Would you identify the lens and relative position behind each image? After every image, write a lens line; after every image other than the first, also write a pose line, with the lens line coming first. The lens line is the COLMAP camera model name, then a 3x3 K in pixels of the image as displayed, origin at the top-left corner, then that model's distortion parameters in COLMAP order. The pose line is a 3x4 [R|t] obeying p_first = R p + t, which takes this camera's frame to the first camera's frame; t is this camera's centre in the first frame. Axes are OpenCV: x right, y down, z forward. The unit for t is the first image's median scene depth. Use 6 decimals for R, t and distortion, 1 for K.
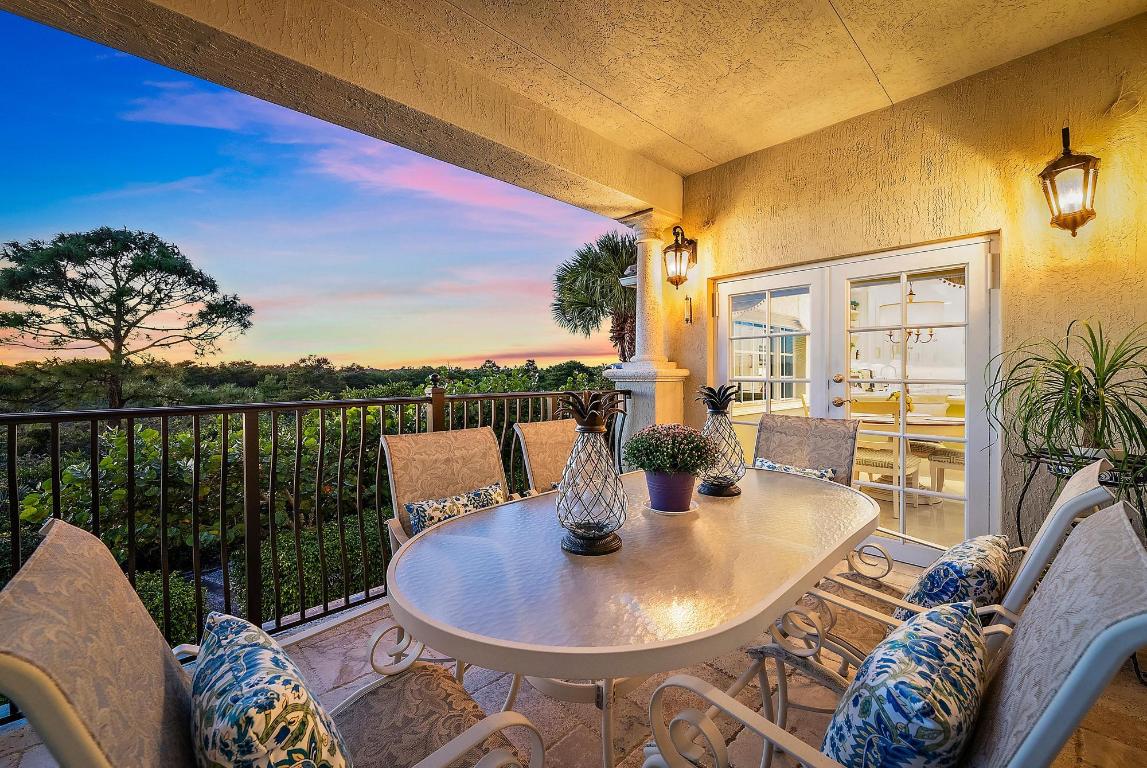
lens RADIAL K [[461.7, 0, 576.9], [0, 461.7, 378.7], [0, 0, 1]] dist [0.000251, -0.000085]
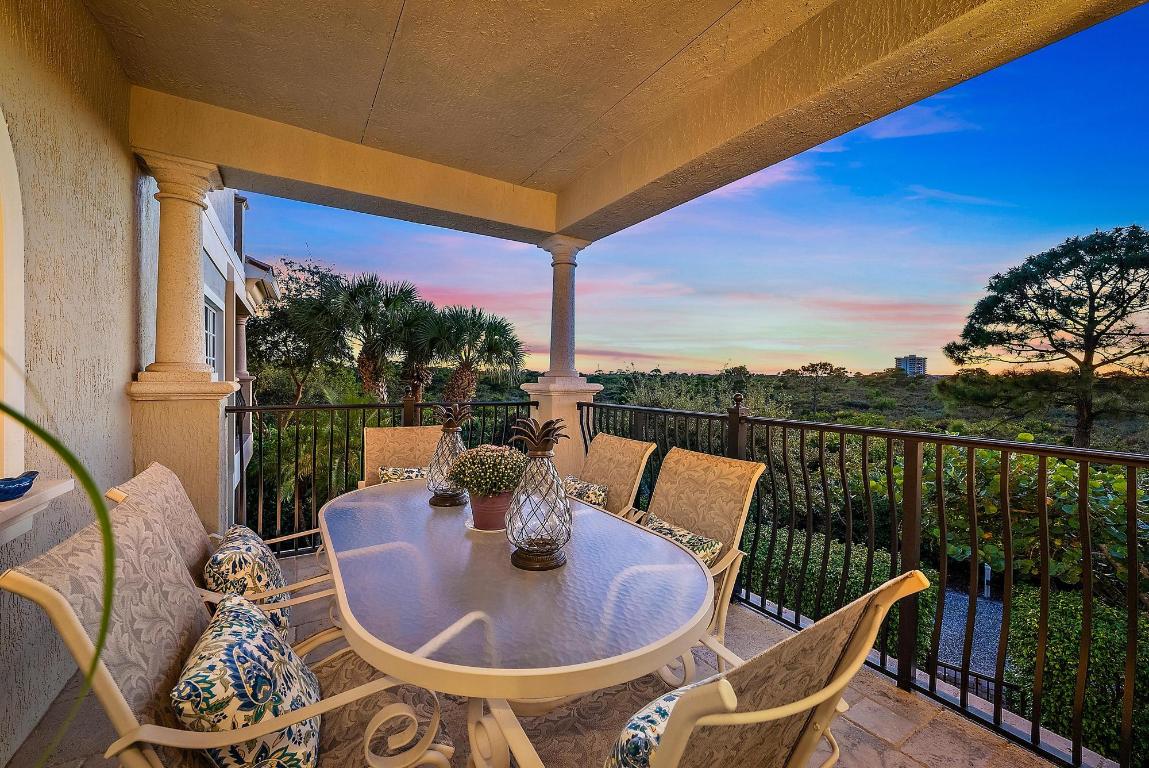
lens RADIAL K [[462.5, 0, 577.9], [0, 462.5, 378.7], [0, 0, 1]] dist [0.000251, -0.000085]
pose [[-0.206313, 0.007153, -0.978460, 0.153185], [-0.025435, 0.999596, 0.012670, -0.010574], [0.978155, 0.027501, -0.206047, 0.180346]]
